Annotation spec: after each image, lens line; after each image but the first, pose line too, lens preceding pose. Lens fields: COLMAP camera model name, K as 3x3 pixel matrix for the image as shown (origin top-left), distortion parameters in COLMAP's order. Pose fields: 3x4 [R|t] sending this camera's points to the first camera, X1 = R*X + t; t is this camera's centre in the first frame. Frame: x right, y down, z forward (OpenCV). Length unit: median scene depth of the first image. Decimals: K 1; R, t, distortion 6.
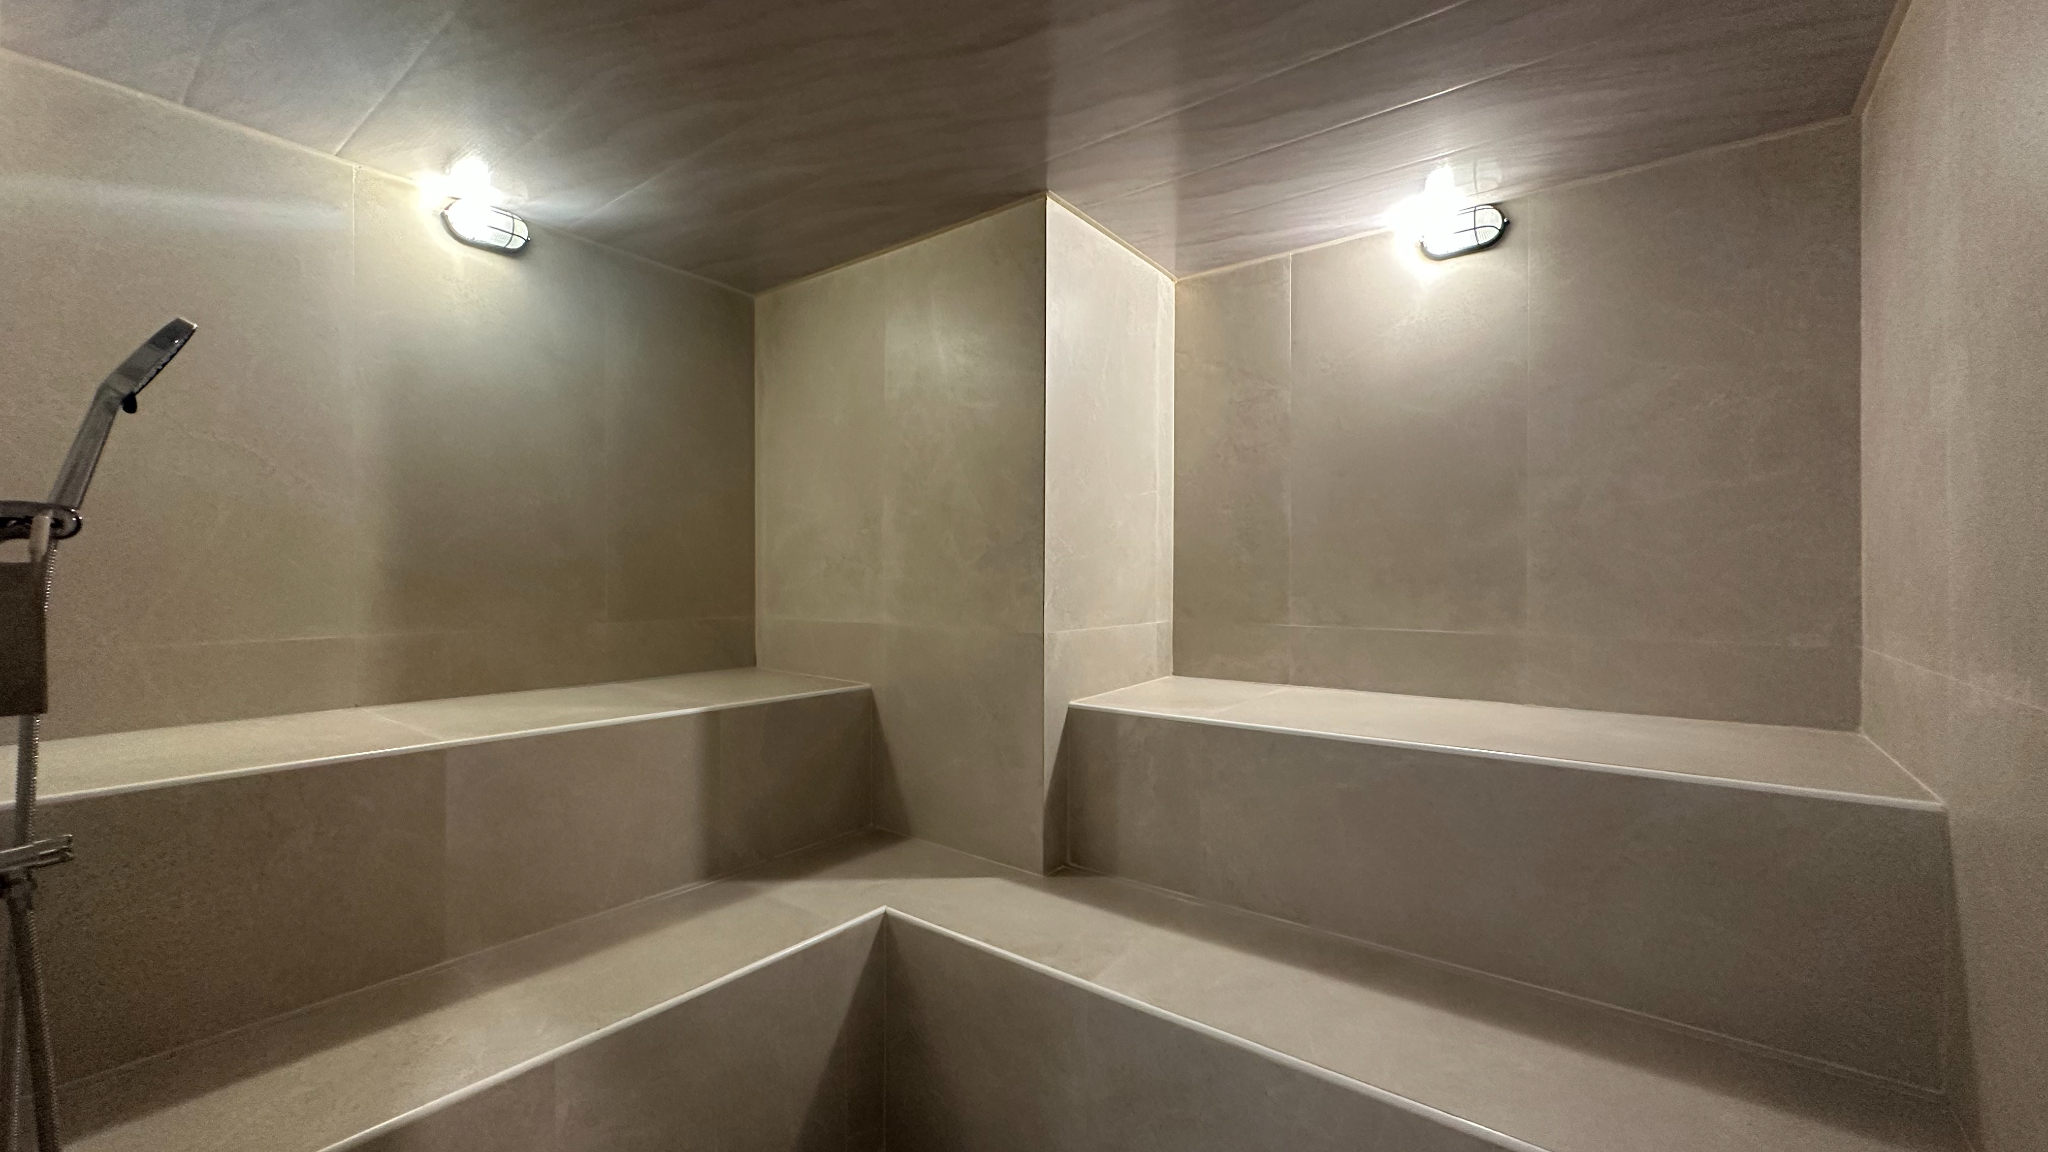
lens RADIAL K [[825.2, 0, 1029.2], [0, 825.2, 581.0], [0, 0, 1]] dist [0.002233, 0.000469]
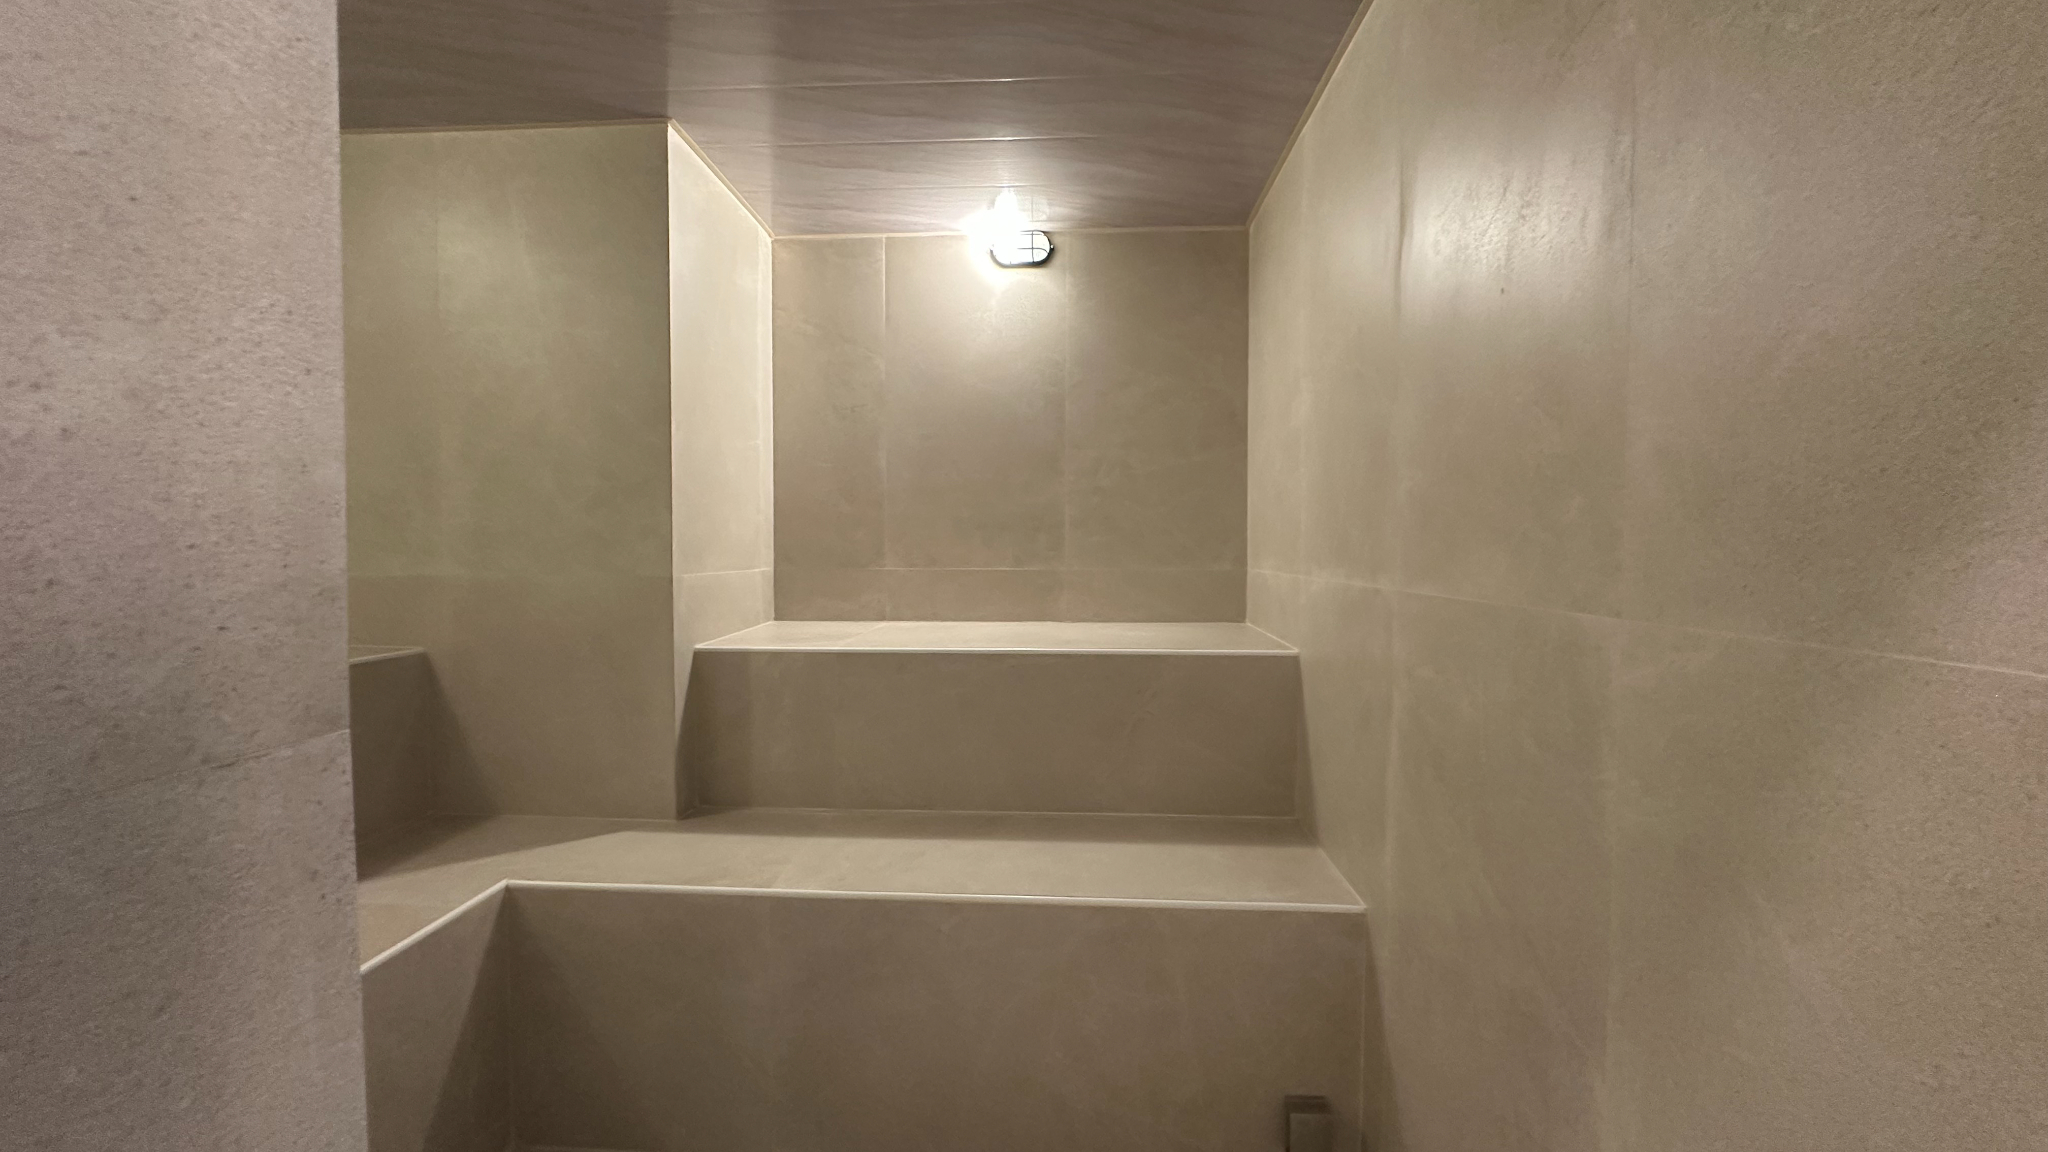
lens RADIAL K [[825.2, 0, 1029.2], [0, 825.2, 581.0], [0, 0, 1]] dist [0.002233, 0.000469]
pose [[0.822787, -0.025244, 0.567789, -0.190756], [0.006647, 0.999372, 0.034800, 0.037911], [-0.568311, -0.024859, 0.822438, -0.049430]]
